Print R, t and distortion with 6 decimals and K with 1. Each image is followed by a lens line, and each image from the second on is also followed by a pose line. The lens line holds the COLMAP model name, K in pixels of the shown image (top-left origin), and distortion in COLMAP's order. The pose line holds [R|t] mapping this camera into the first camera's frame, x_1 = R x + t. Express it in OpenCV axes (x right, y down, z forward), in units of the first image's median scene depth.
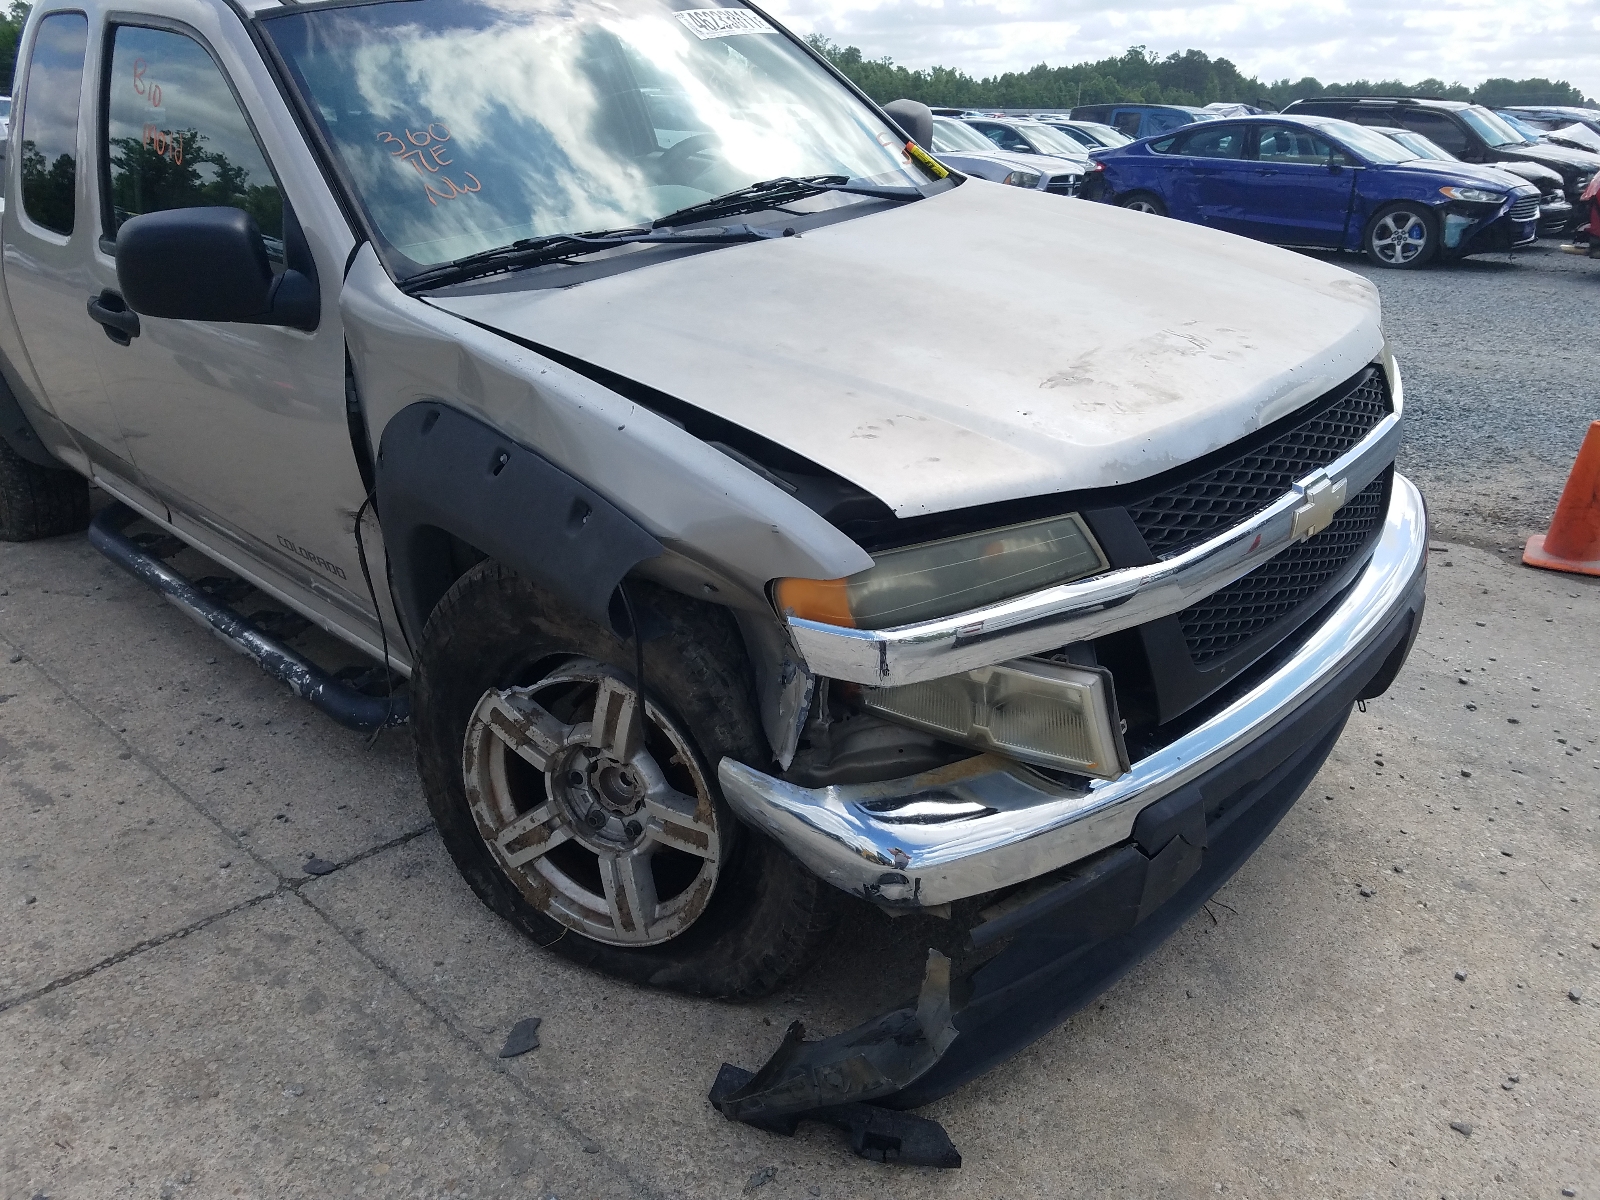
lens RADIAL K [[1261.4, 0, 801.2], [0, 1261.4, 598.6], [0, 0, 1]] dist [0.003042, -0.002816]
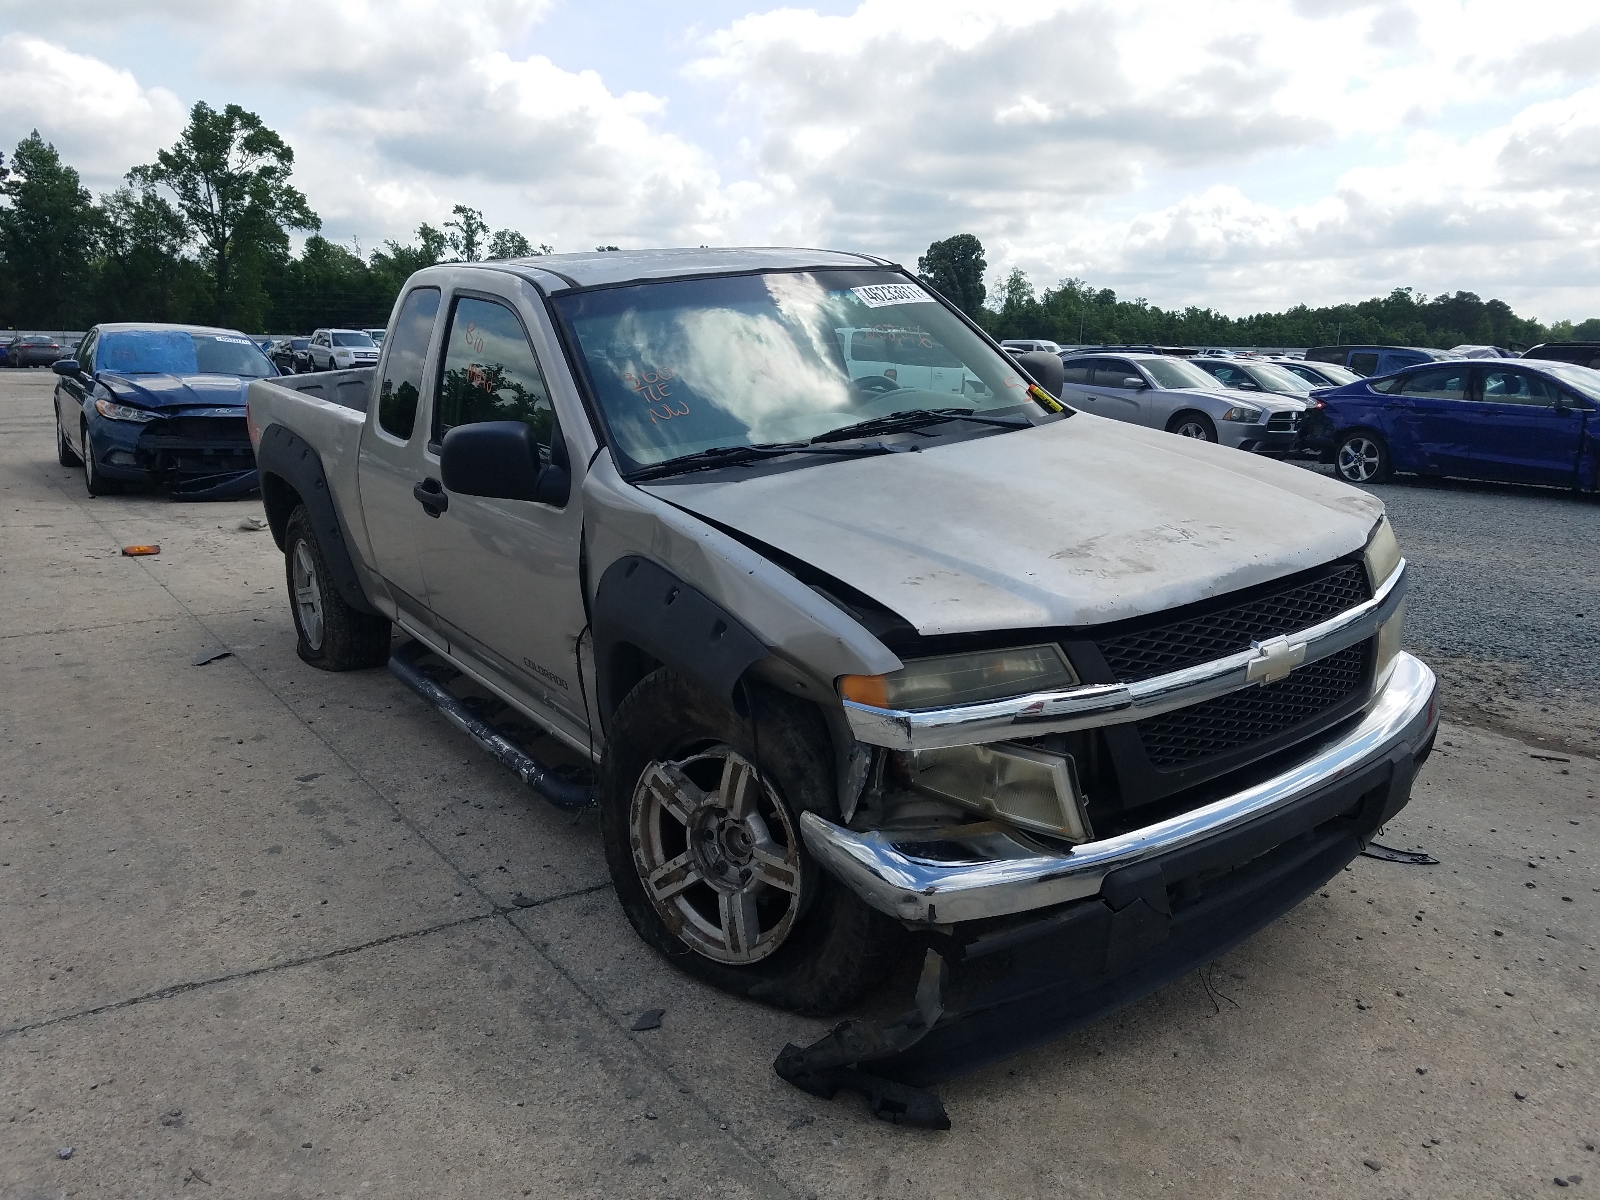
lens RADIAL K [[1261.4, 0, 798.8], [0, 1261.4, 600.9], [0, 0, 1]] dist [0.003042, -0.002816]
pose [[0.980321, 0.048320, -0.191404, 0.160289], [-0.079829, 0.983802, -0.160502, 0.105351], [0.180548, 0.172623, 0.968299, -0.327542]]
